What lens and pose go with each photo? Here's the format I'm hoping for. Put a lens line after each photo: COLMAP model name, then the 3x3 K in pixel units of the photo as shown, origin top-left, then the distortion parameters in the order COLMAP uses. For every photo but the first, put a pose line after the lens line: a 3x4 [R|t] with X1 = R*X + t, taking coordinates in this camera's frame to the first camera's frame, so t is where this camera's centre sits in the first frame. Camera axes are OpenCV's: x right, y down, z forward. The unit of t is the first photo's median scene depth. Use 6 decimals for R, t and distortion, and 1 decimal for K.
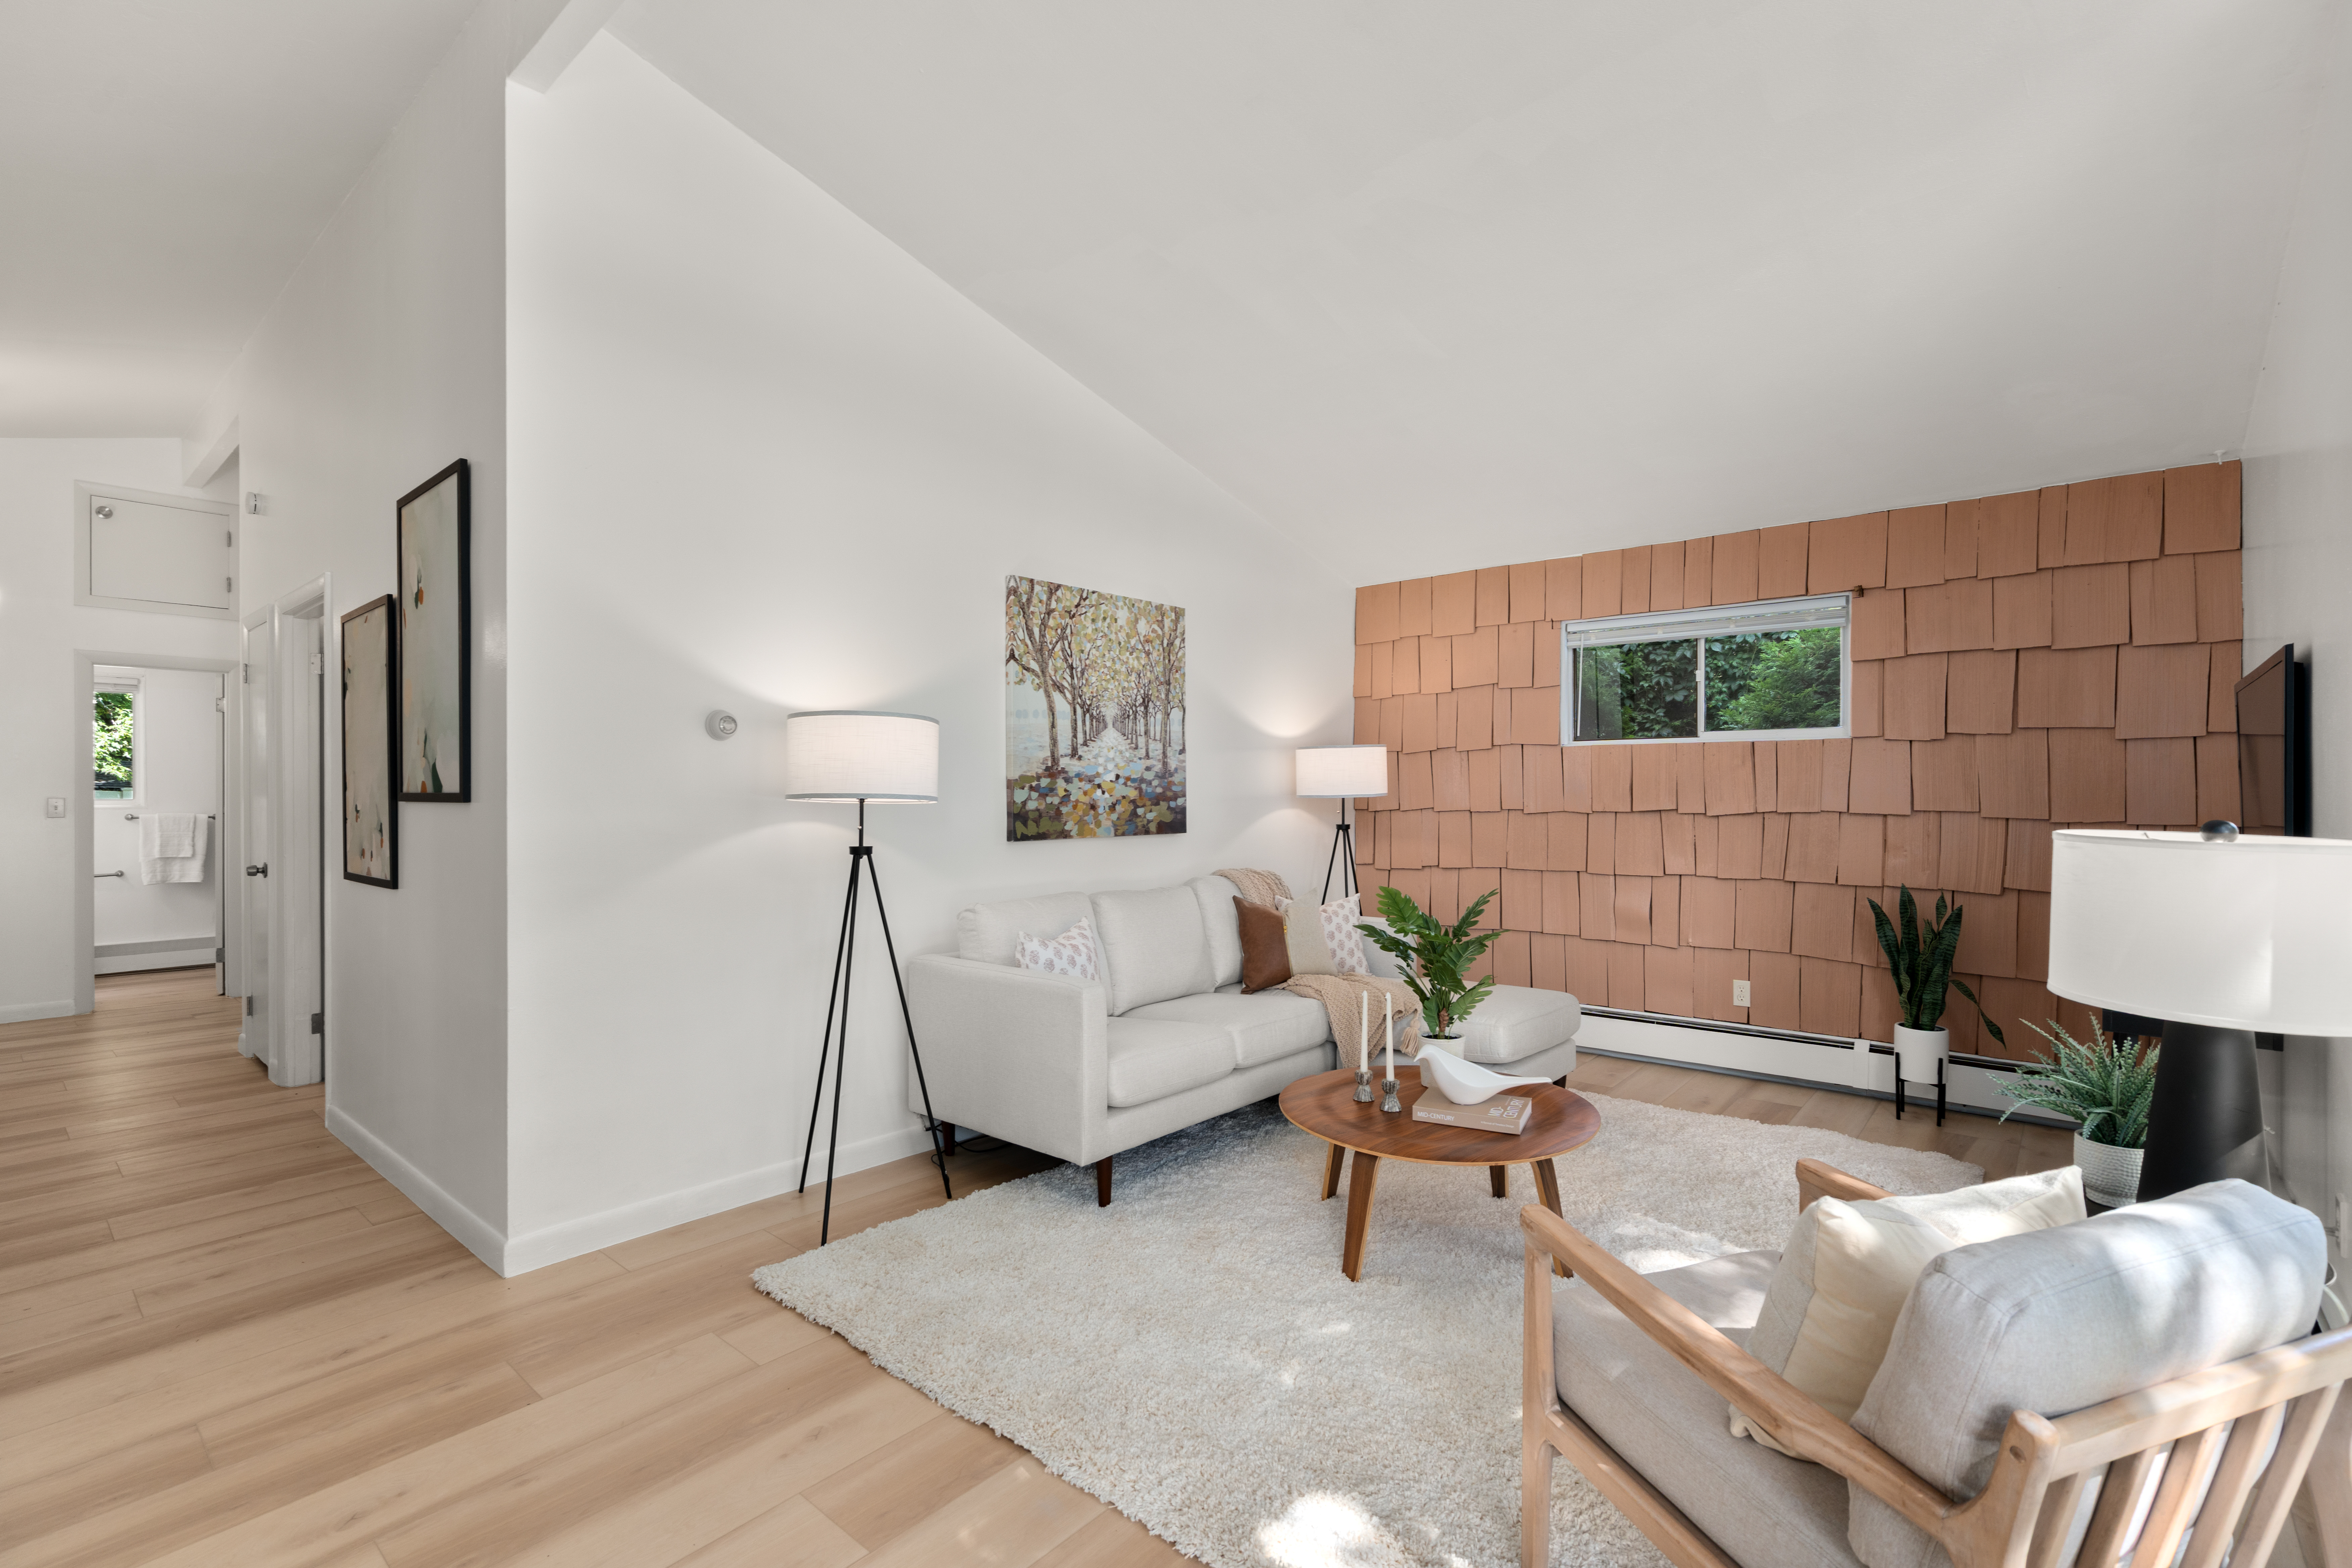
lens RADIAL K [[1079.5, 0, 1182.4], [0, 1079.5, 798.3], [0, 0, 1]] dist [-0.003464, -0.000132]
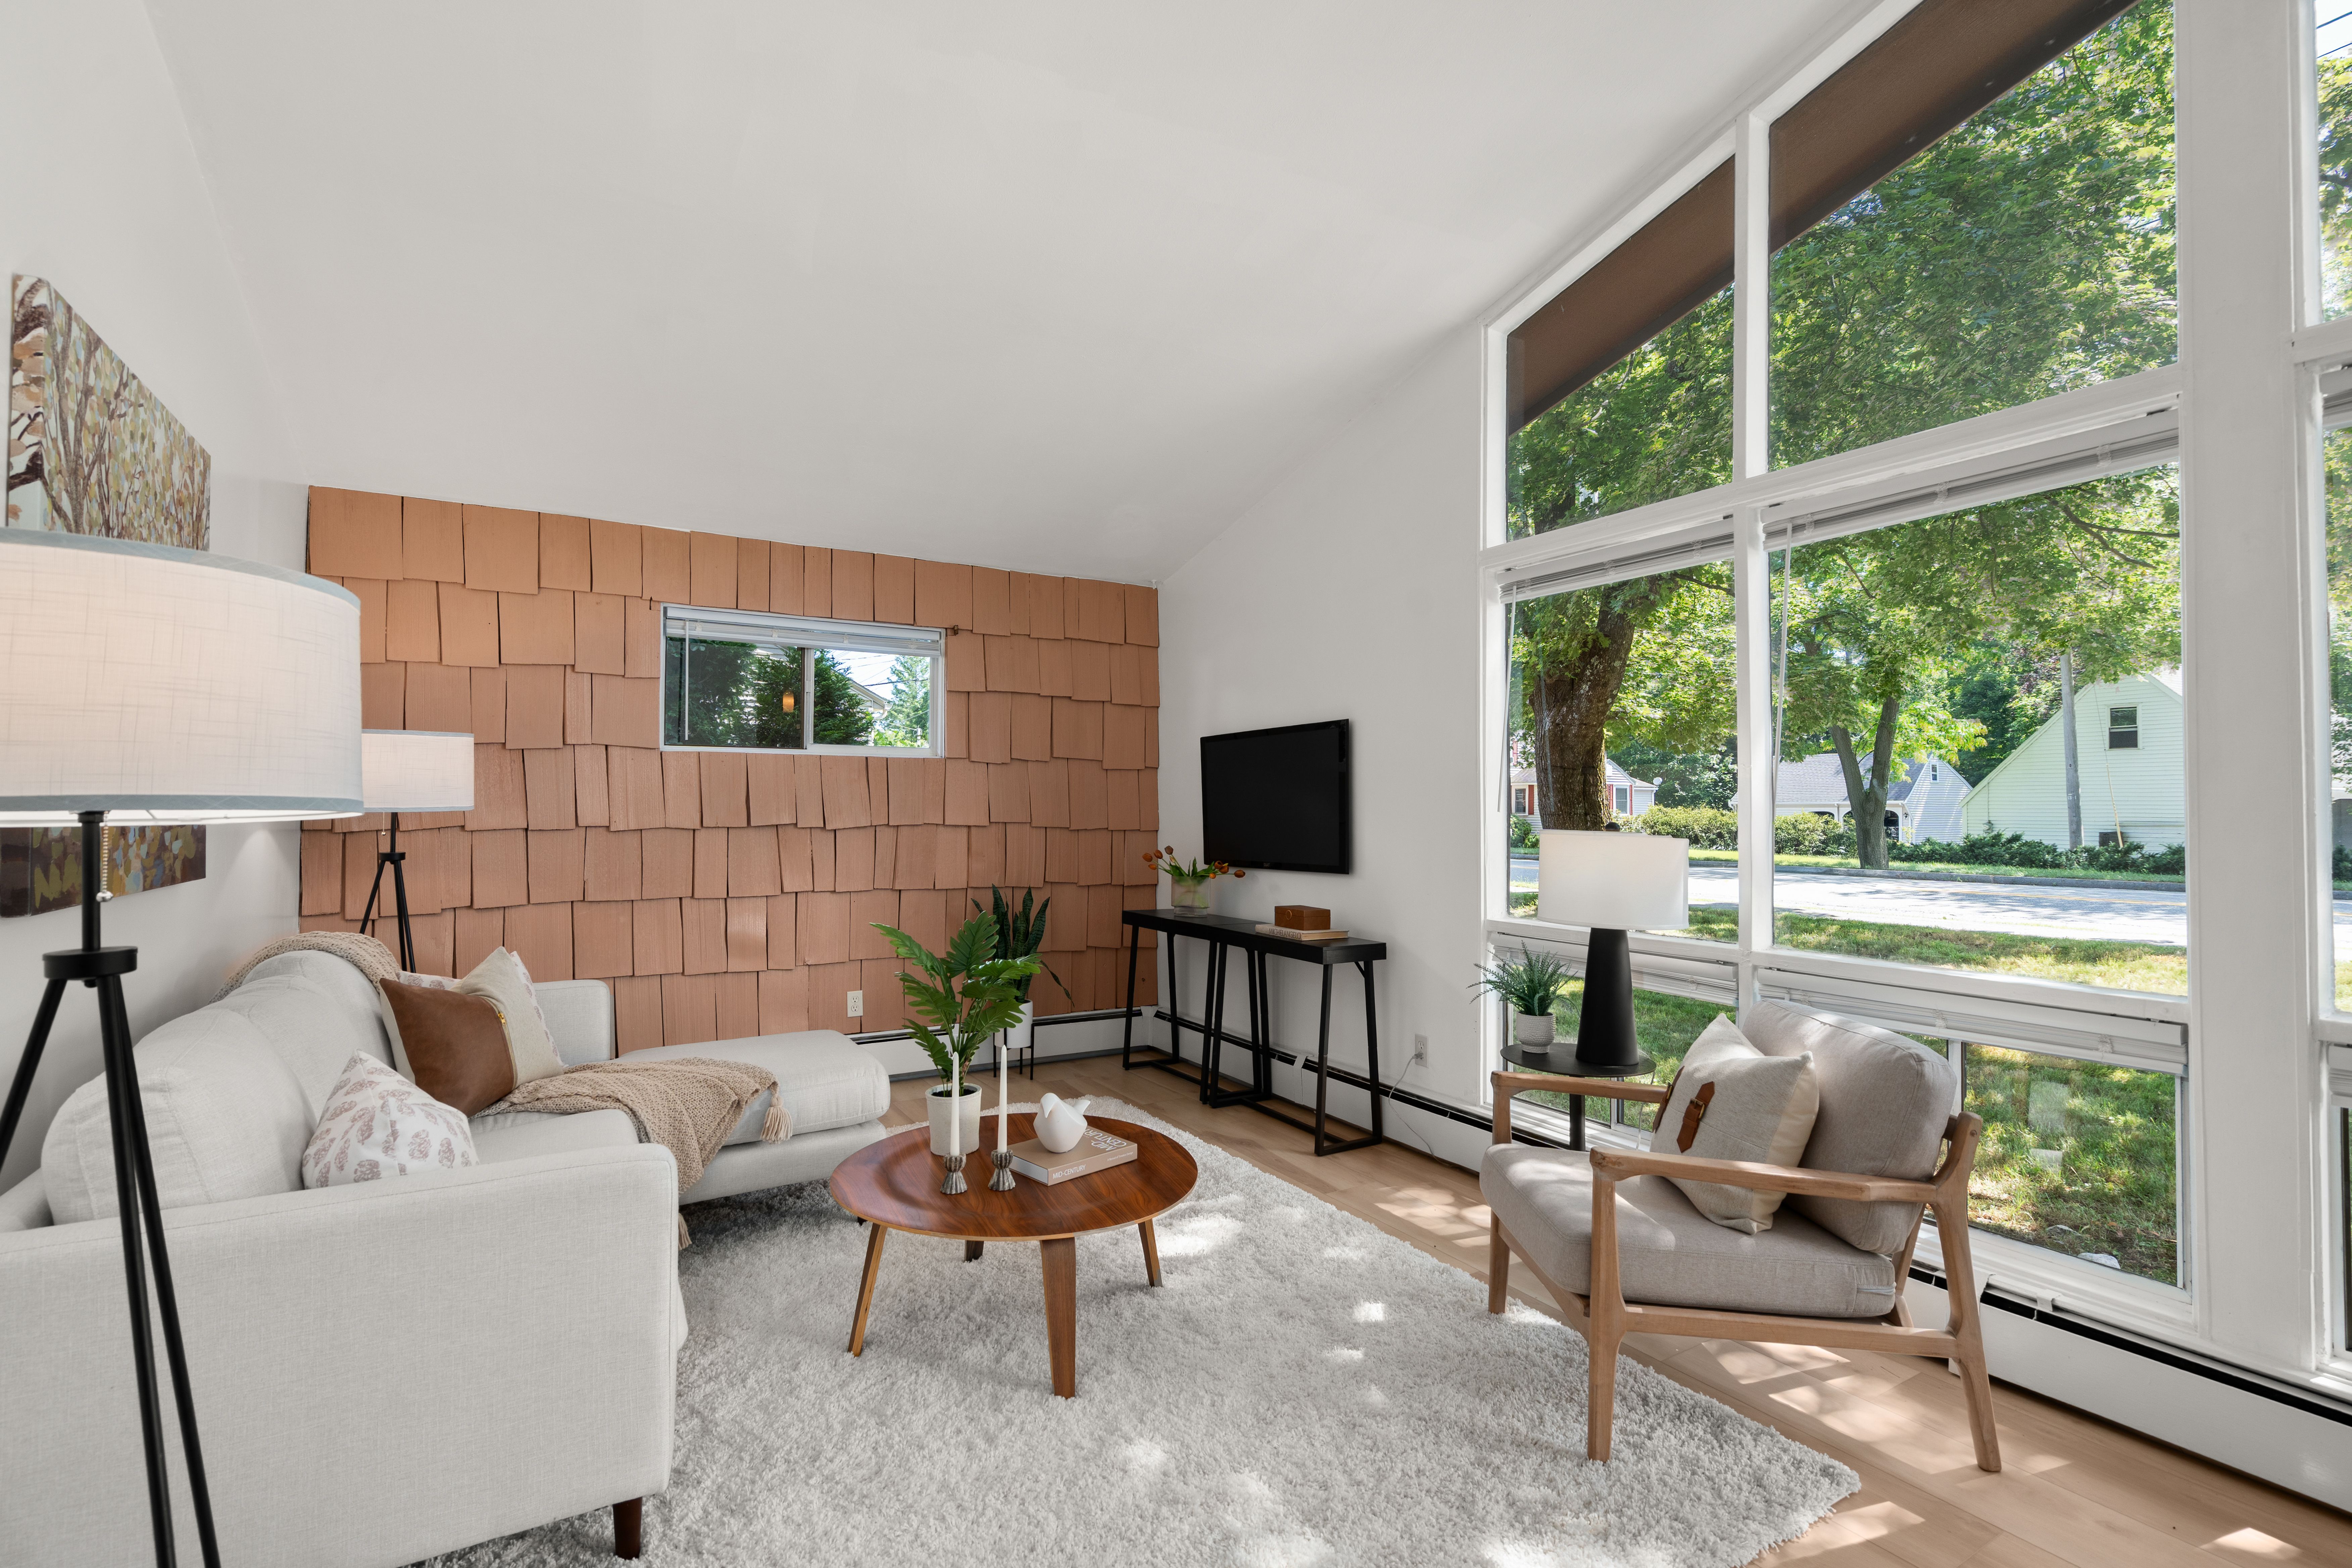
lens RADIAL K [[1081.4, 0, 1180.0], [0, 1081.4, 791.6], [0, 0, 1]] dist [-0.002101, 0.000165]
pose [[0.315986, 0.017190, 0.948608, -0.386981], [0.003062, 0.999812, -0.019138, 0.001472], [-0.948759, 0.008952, 0.315874, 0.422388]]
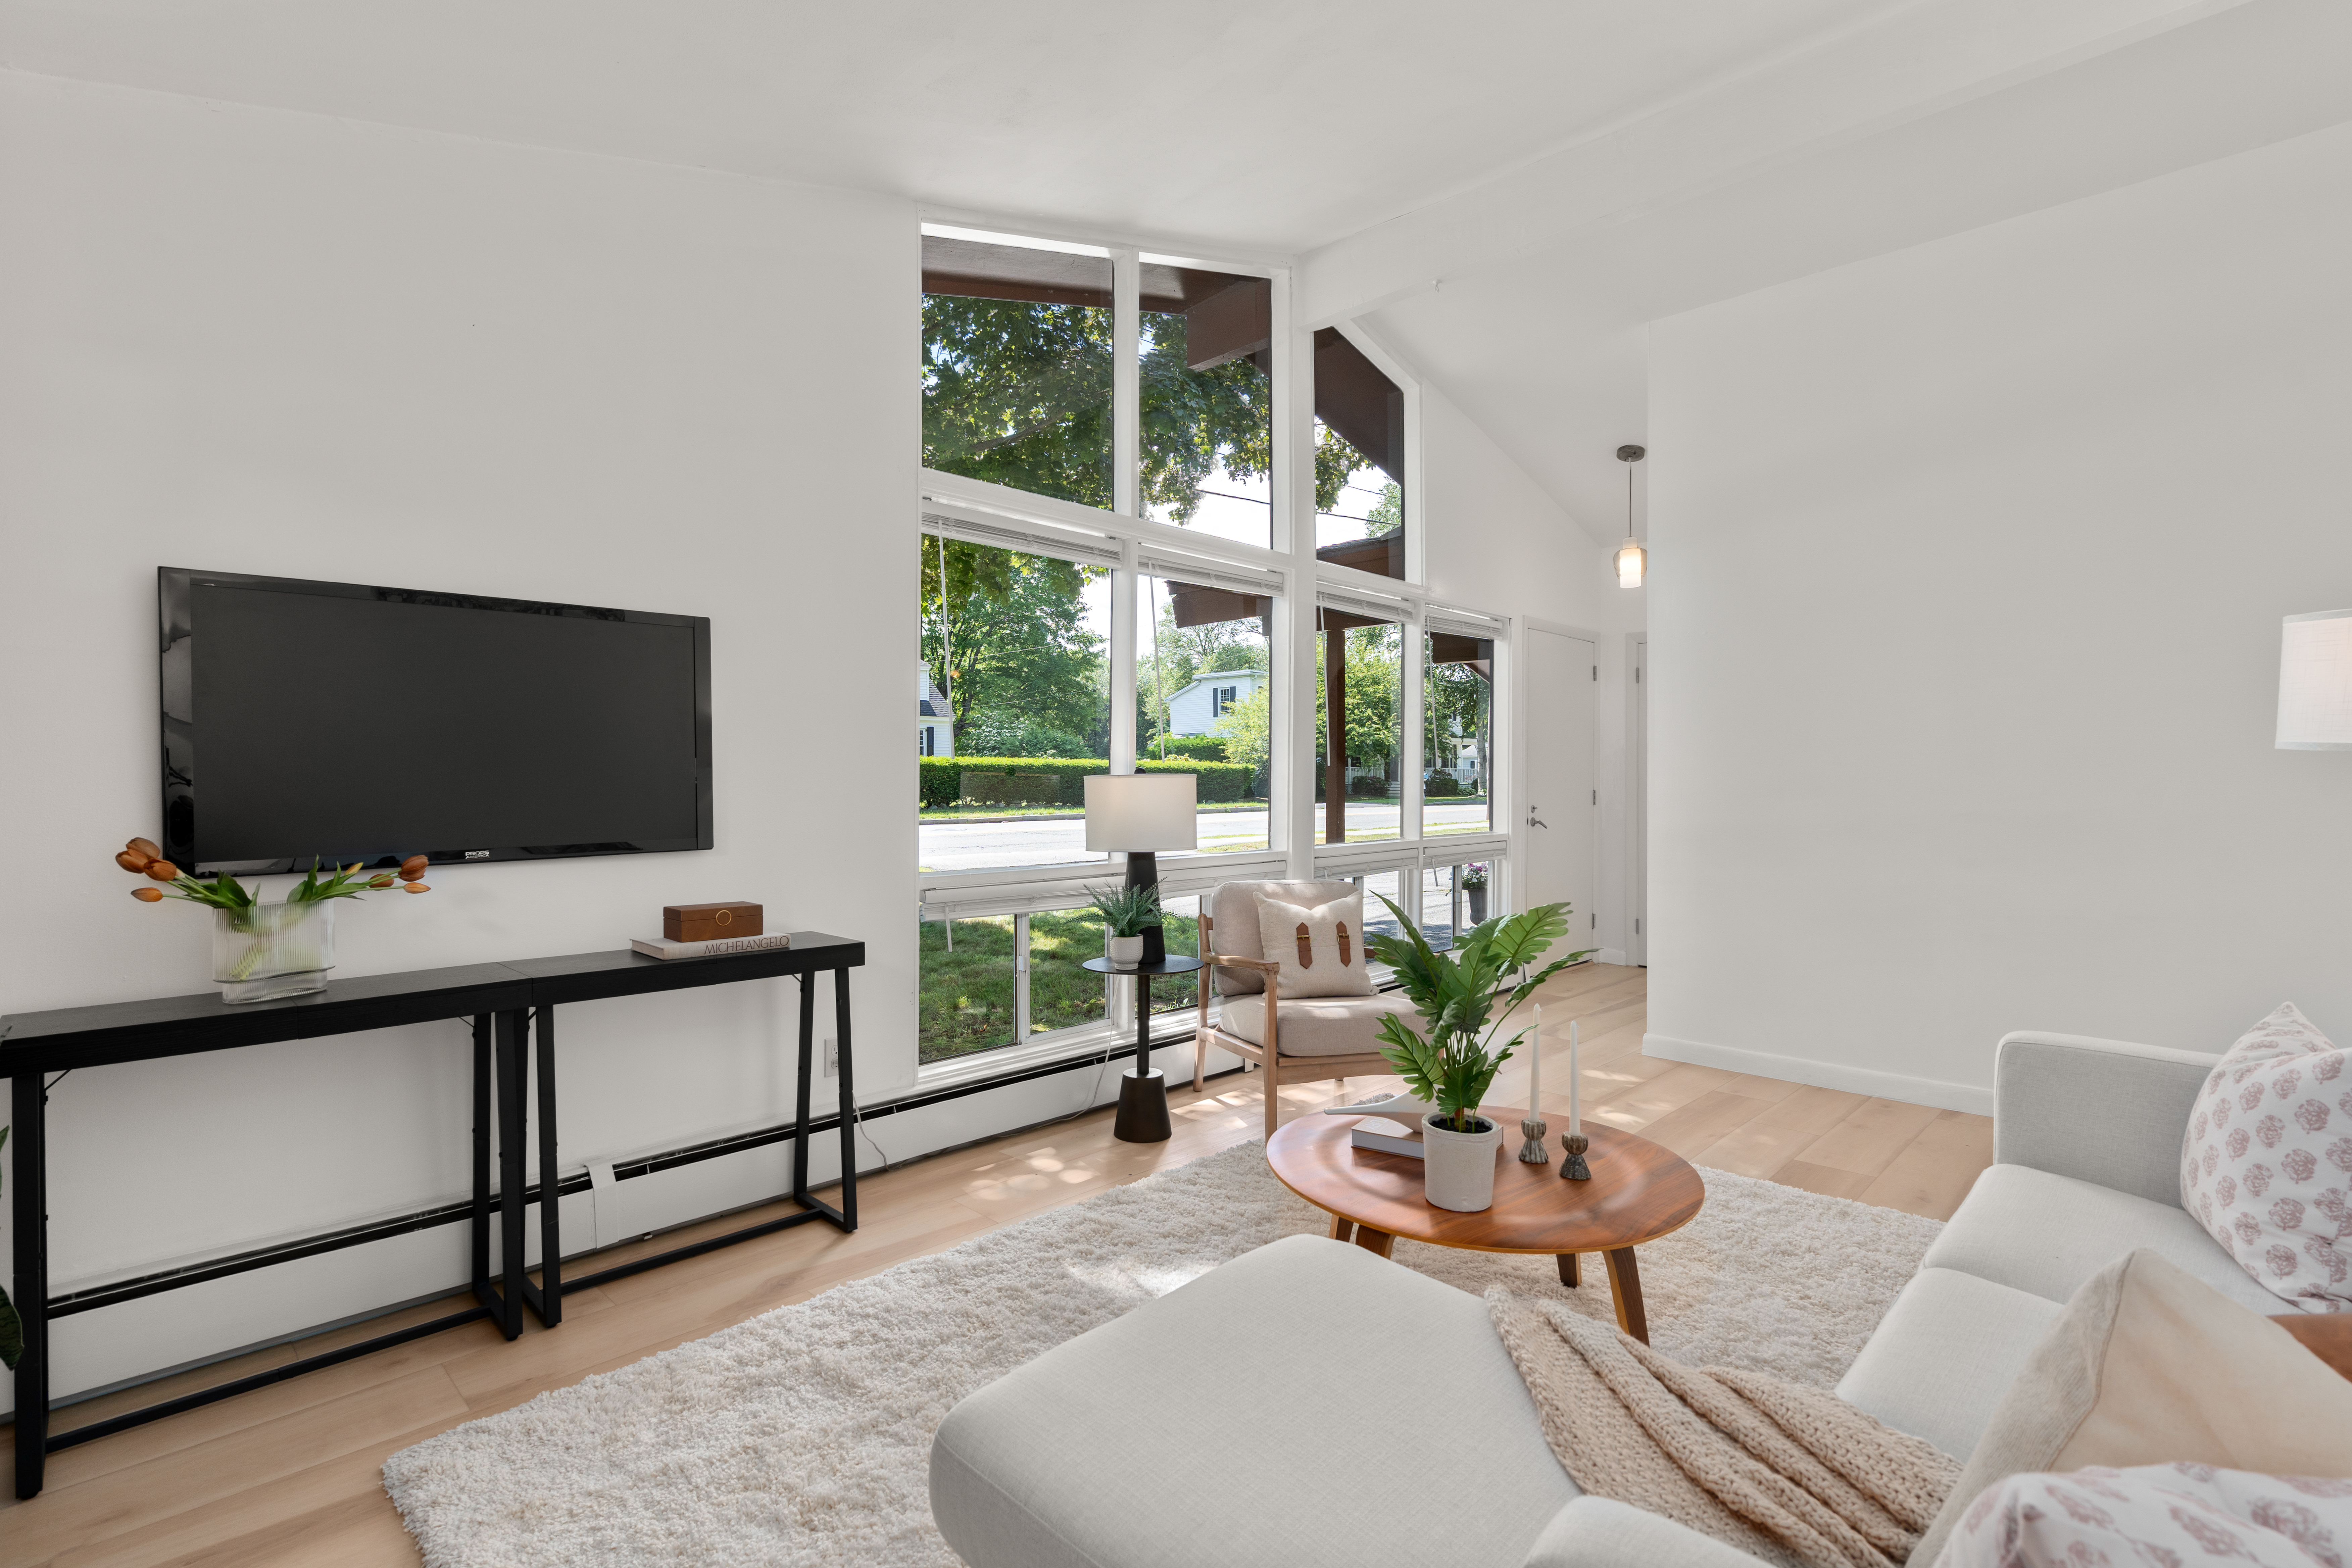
lens RADIAL K [[1081.4, 0, 1180.0], [0, 1081.4, 791.6], [0, 0, 1]] dist [-0.002101, 0.000165]
pose [[-0.998221, -0.002633, 0.059571, 0.276644], [-0.001321, 0.999756, 0.022058, 0.007784], [-0.059615, 0.021940, -0.997980, 1.238467]]
